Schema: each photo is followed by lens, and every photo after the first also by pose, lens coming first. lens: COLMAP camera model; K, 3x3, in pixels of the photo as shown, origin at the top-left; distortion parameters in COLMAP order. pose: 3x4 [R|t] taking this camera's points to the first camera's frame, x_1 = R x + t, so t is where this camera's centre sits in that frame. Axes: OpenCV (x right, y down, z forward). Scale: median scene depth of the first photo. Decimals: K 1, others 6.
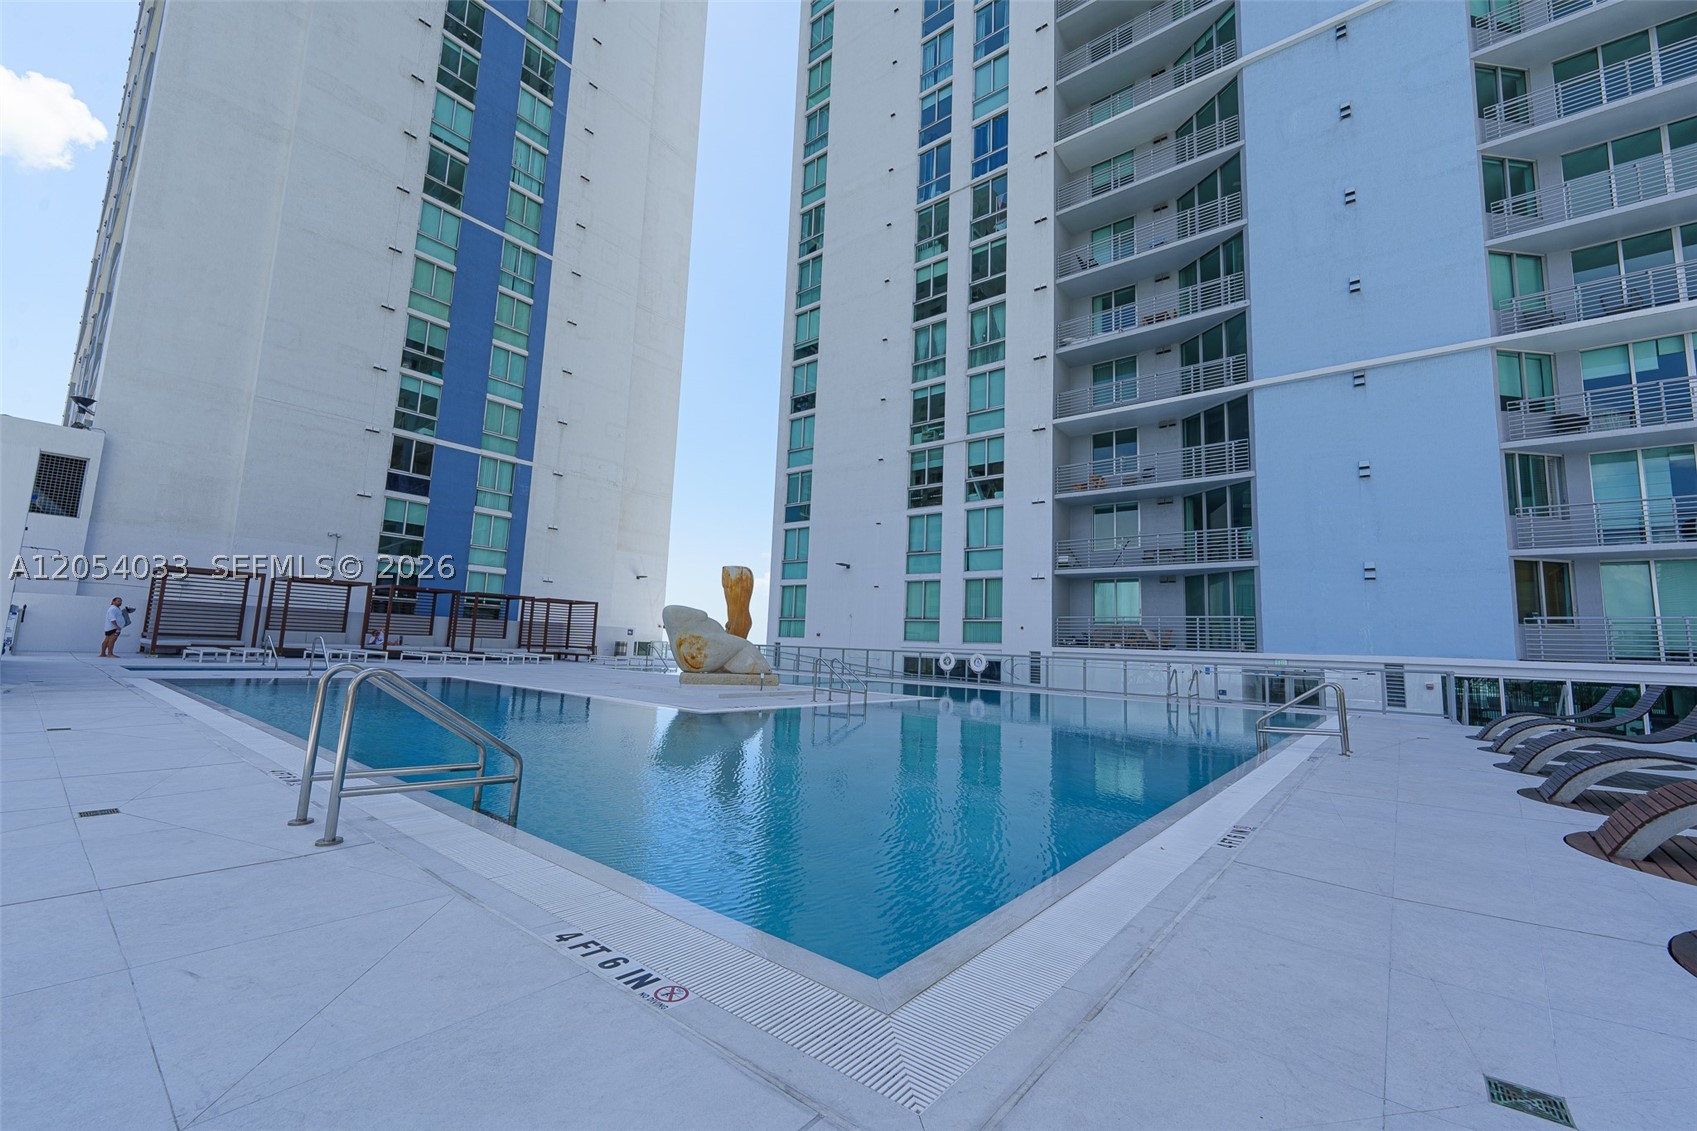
lens RADIAL K [[684.2, 0, 844.9], [0, 684.2, 565.2], [0, 0, 1]] dist [0.000272, -0.000556]
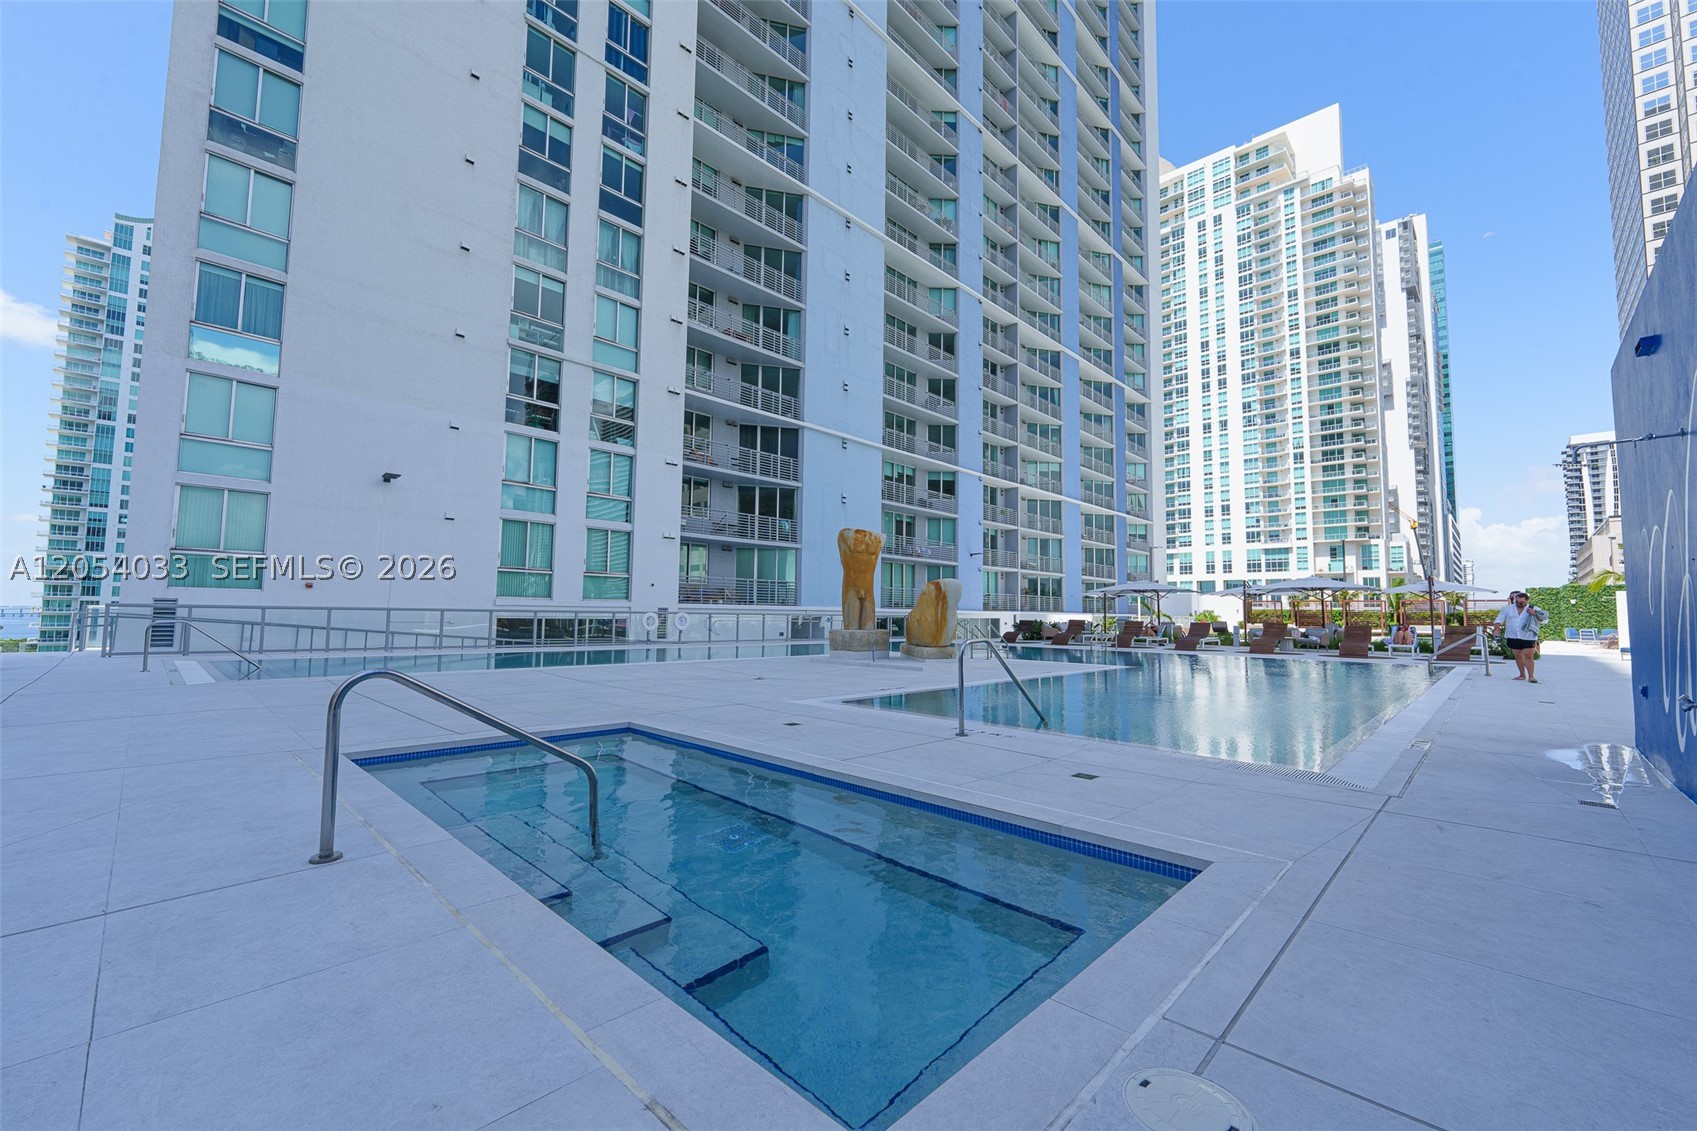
lens RADIAL K [[681.2, 0, 847.7], [0, 681.2, 566.7], [0, 0, 1]] dist [-0.000218, 0.000056]
pose [[0.083908, 0.033029, 0.995926, -0.683116], [-0.129250, 0.991368, -0.021989, 0.047888], [-0.988056, -0.126878, 0.087452, 0.605957]]
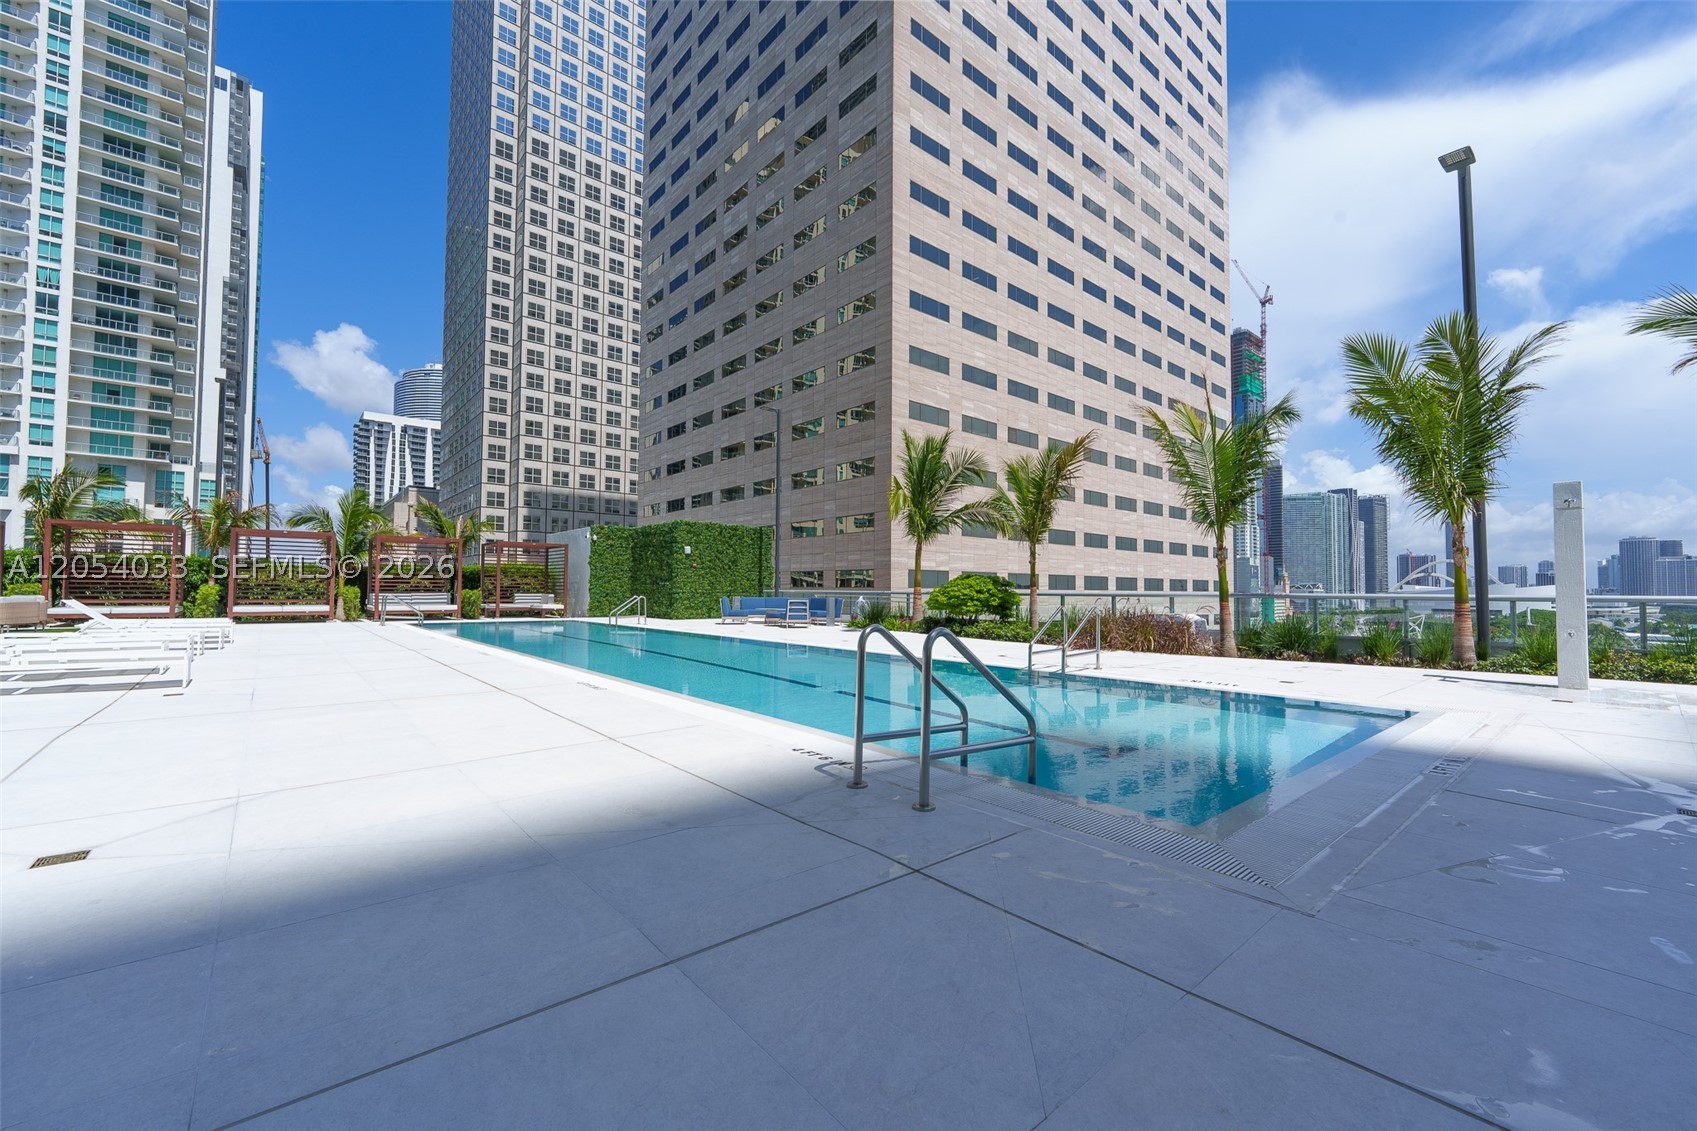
lens RADIAL K [[681.6, 0, 846.2], [0, 681.6, 569.1], [0, 0, 1]] dist [-0.000867, 0.000047]
pose [[-0.982485, -0.040409, 0.181905, 0.654470], [-0.067189, 0.987359, -0.143558, 0.017502], [-0.173804, -0.153265, -0.972780, -0.082482]]
